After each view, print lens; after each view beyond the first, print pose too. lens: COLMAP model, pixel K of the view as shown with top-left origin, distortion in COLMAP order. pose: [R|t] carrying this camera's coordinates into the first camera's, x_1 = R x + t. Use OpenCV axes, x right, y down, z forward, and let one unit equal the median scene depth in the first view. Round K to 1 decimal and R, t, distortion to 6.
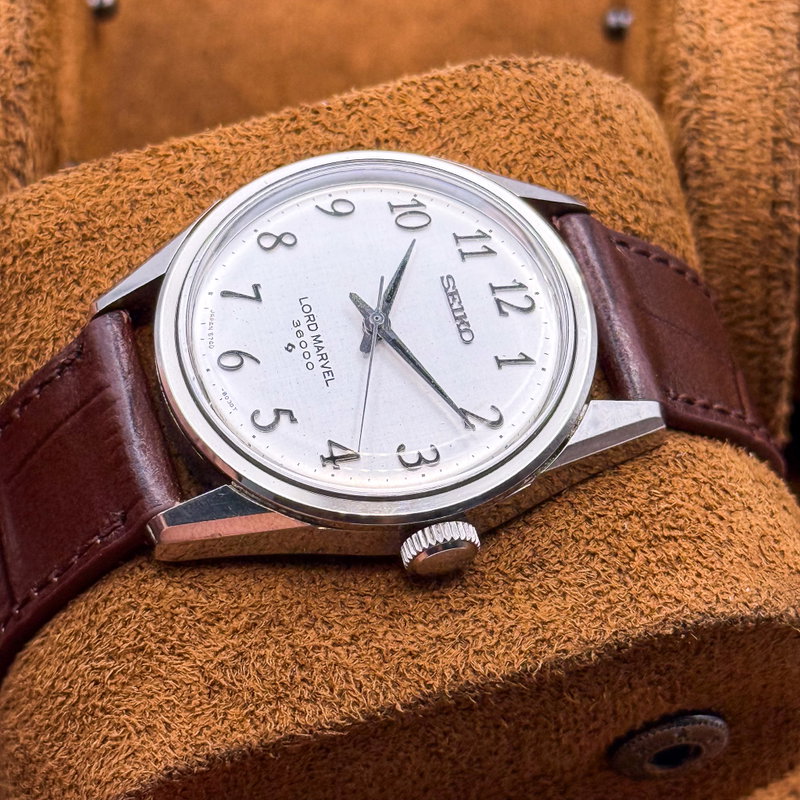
lens RADIAL K [[2980.1, 0, 401.5], [0, 2980.1, 415.6], [0, 0, 1]] dist [-0.057560, 6.228524]
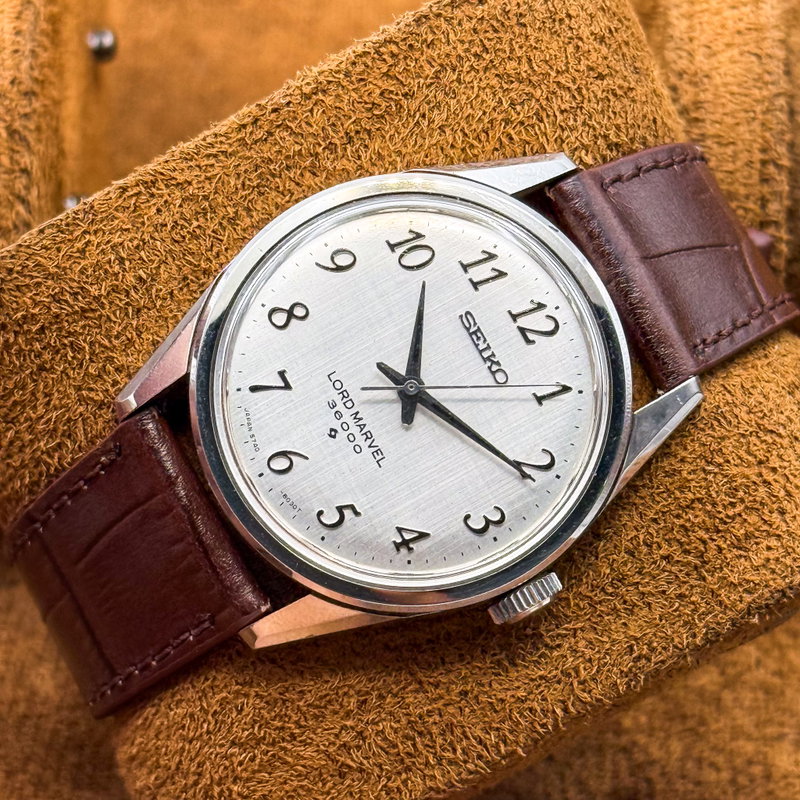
lens RADIAL K [[2980.1, 0, 401.5], [0, 2980.1, 415.6], [0, 0, 1]] dist [-0.057560, 6.228524]
pose [[0.972251, -0.233827, 0.007264, -0.020875], [0.211816, 0.893060, 0.396962, -0.421344], [-0.099307, -0.384408, 0.917806, 0.079628]]
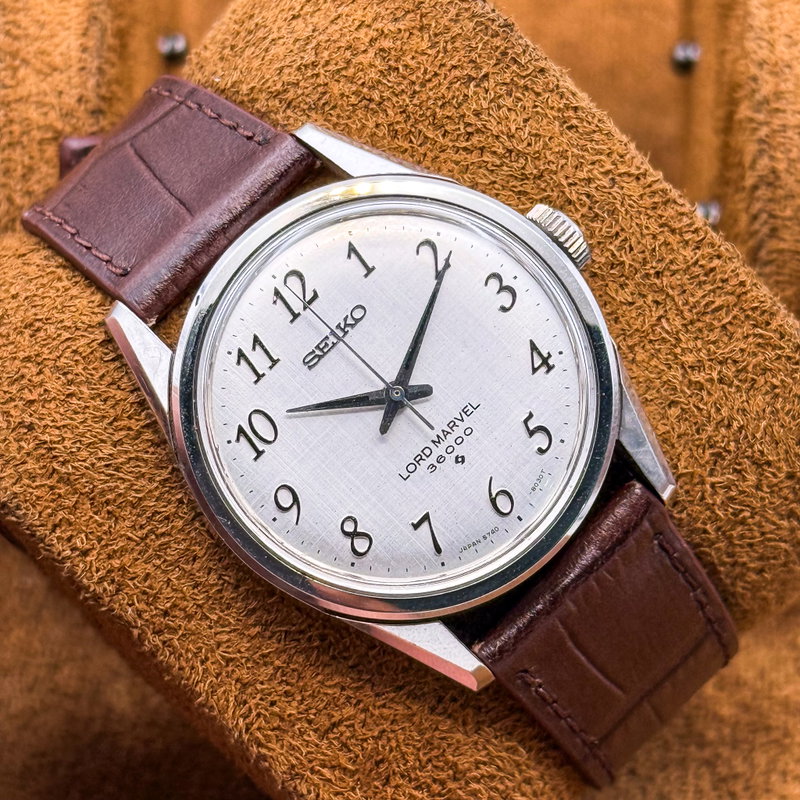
lens RADIAL K [[2980.1, 0, 401.5], [0, 2980.1, 415.6], [0, 0, 1]] dist [-0.057560, 6.228524]
pose [[-0.486018, -0.873745, 0.018890, -0.033807], [0.717335, -0.386483, 0.579708, -0.607659], [-0.499216, 0.295299, 0.814605, 0.194803]]
